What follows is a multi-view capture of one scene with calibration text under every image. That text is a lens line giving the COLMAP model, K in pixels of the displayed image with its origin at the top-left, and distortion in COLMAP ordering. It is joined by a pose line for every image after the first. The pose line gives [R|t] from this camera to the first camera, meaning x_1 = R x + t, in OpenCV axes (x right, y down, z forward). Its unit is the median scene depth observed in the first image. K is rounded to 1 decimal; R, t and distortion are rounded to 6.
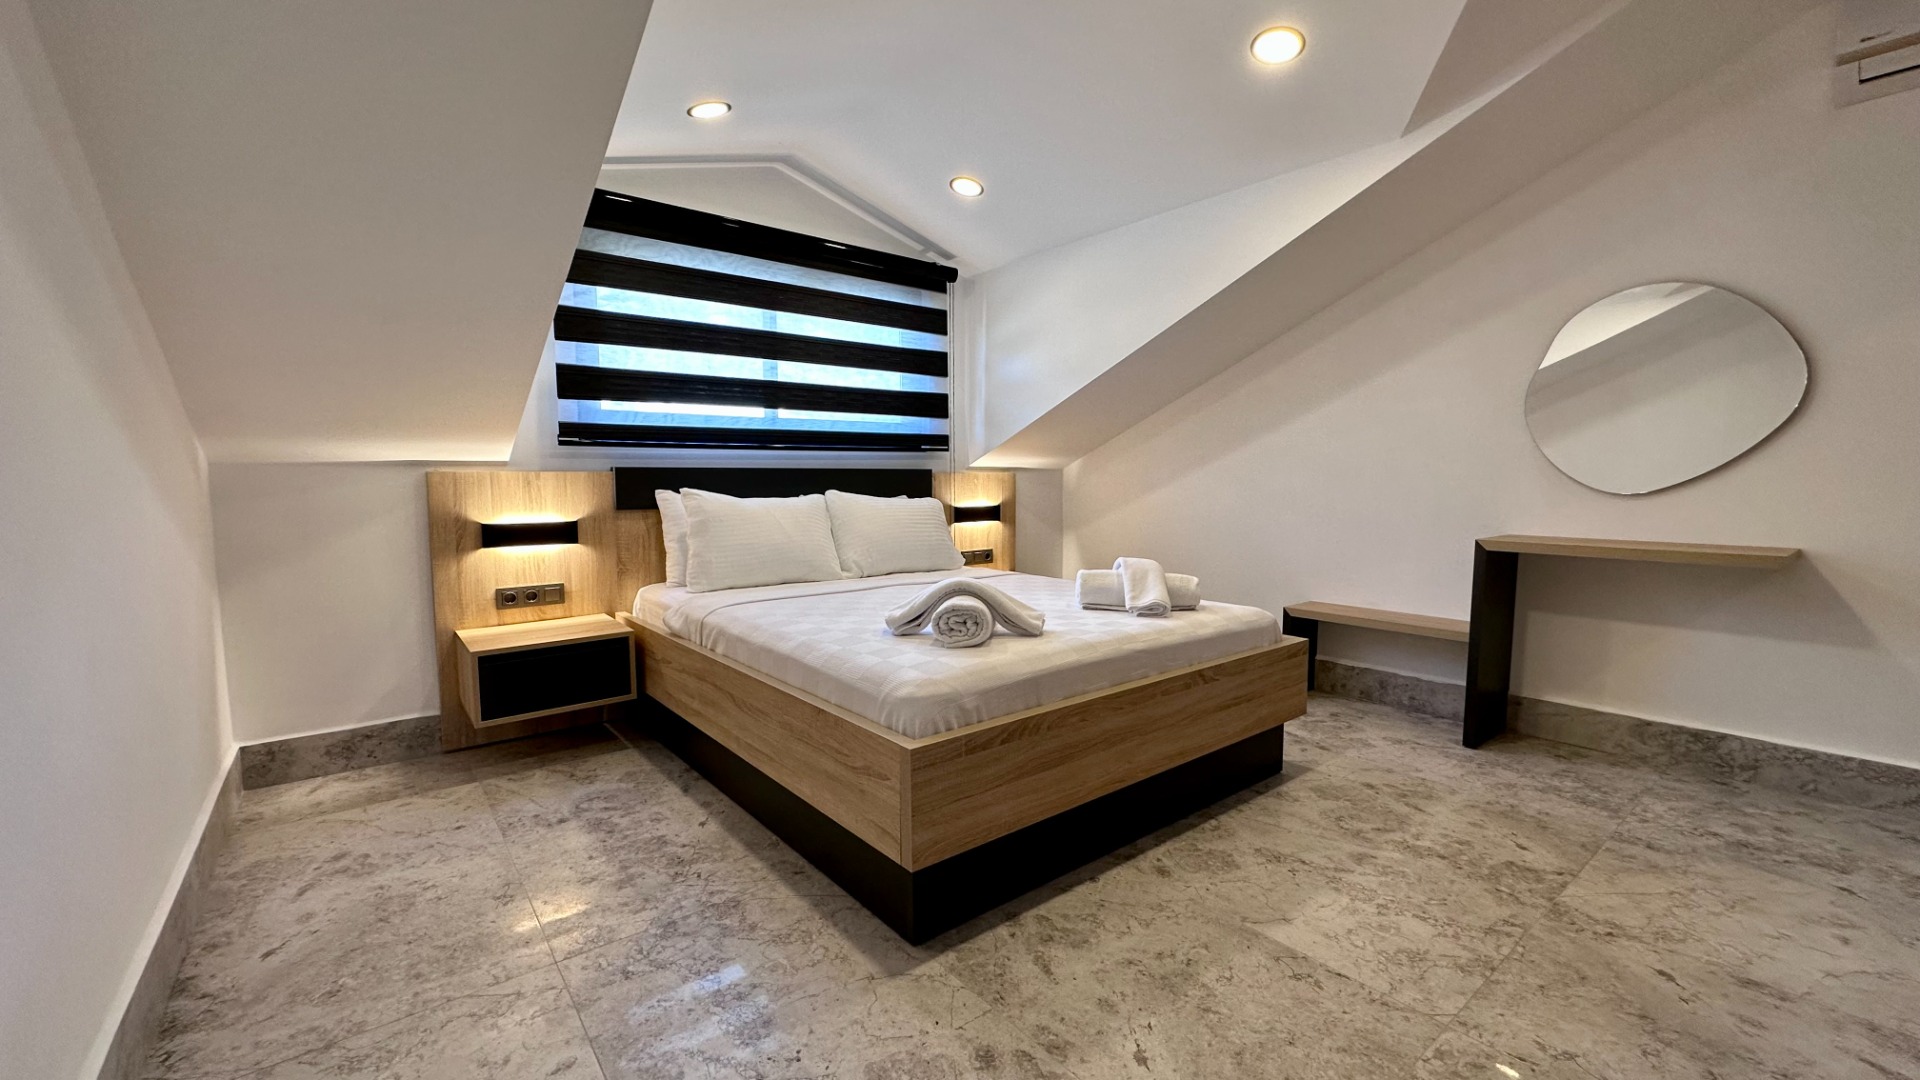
lens RADIAL K [[763.8, 0, 960.0], [0, 763.8, 540.0], [0, 0, 1]] dist [-0.002376, 0.000368]
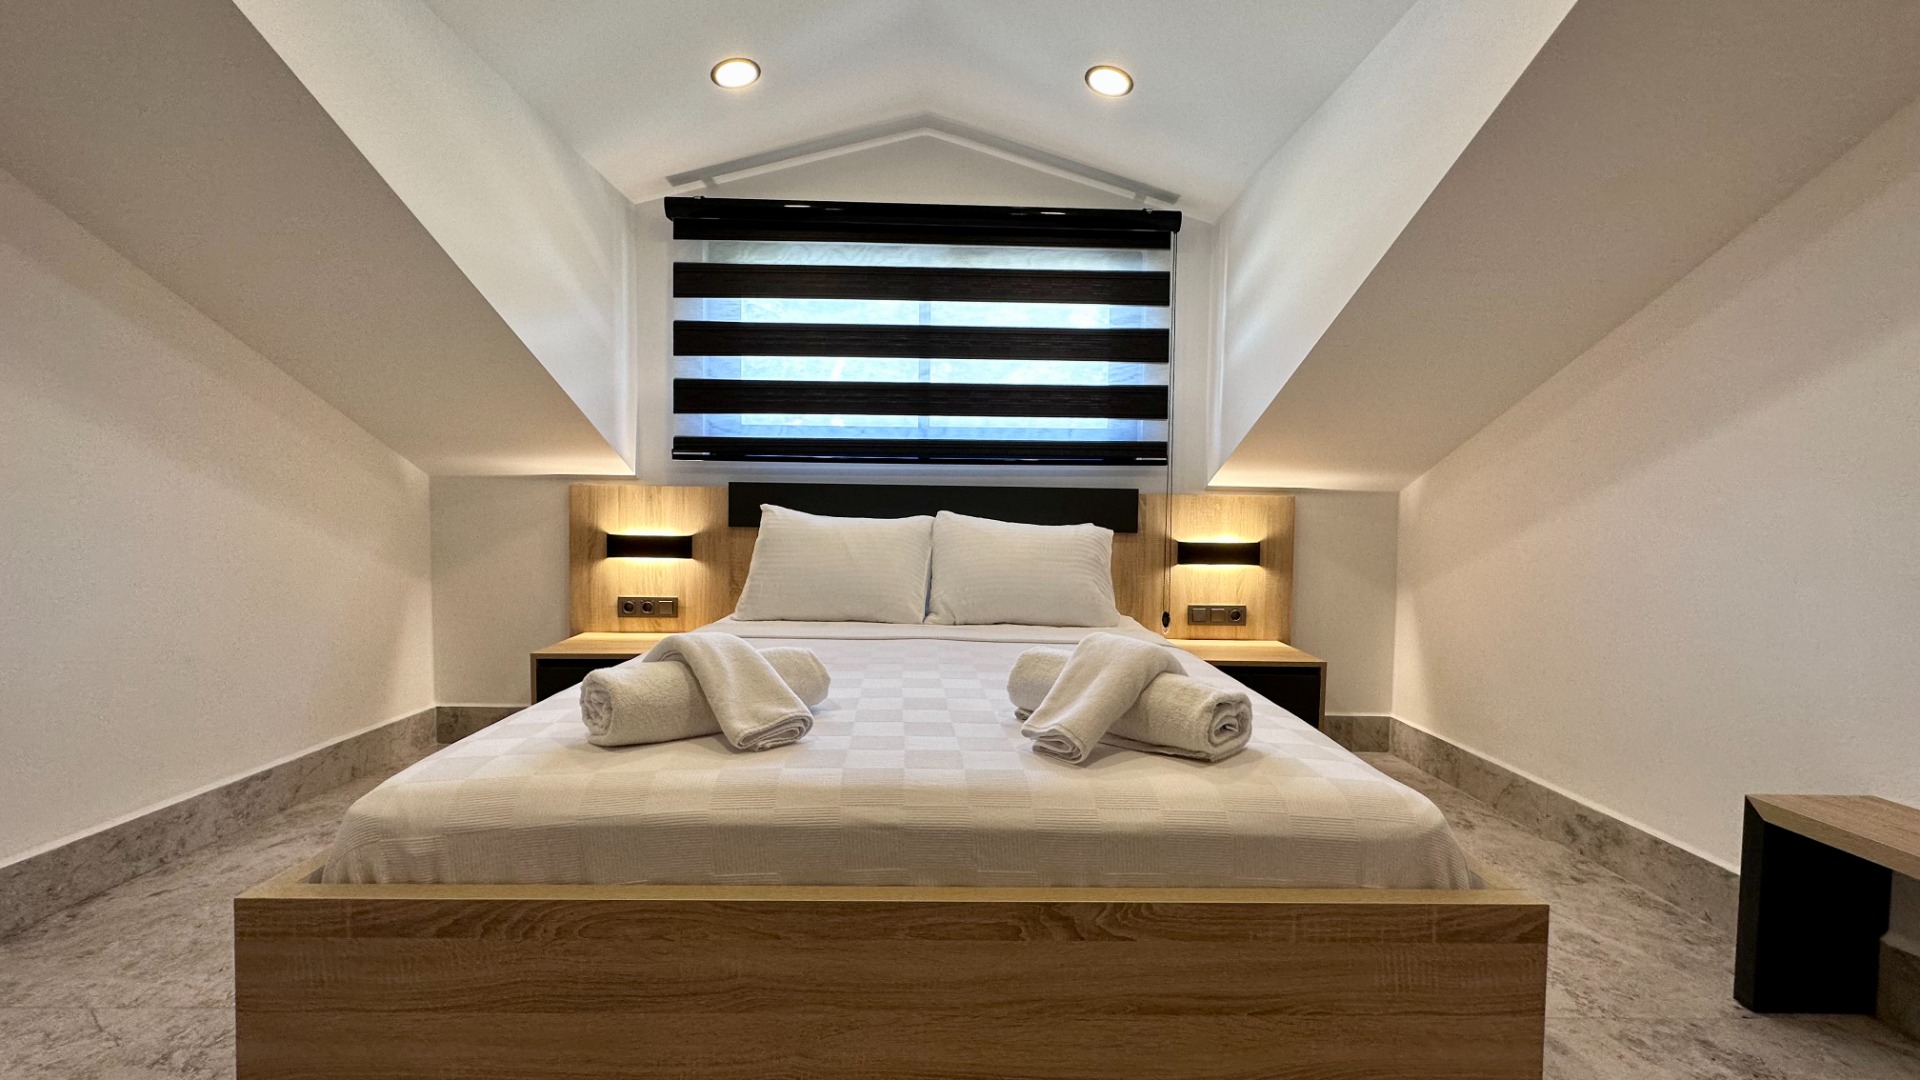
lens RADIAL K [[763.8, 0, 960.0], [0, 763.8, 540.0], [0, 0, 1]] dist [-0.002376, 0.000368]
pose [[0.789083, 0.037825, -0.613120, 0.369011], [-0.067744, 0.997373, -0.025655, -0.017295], [0.610539, 0.061779, 0.789573, 0.418102]]
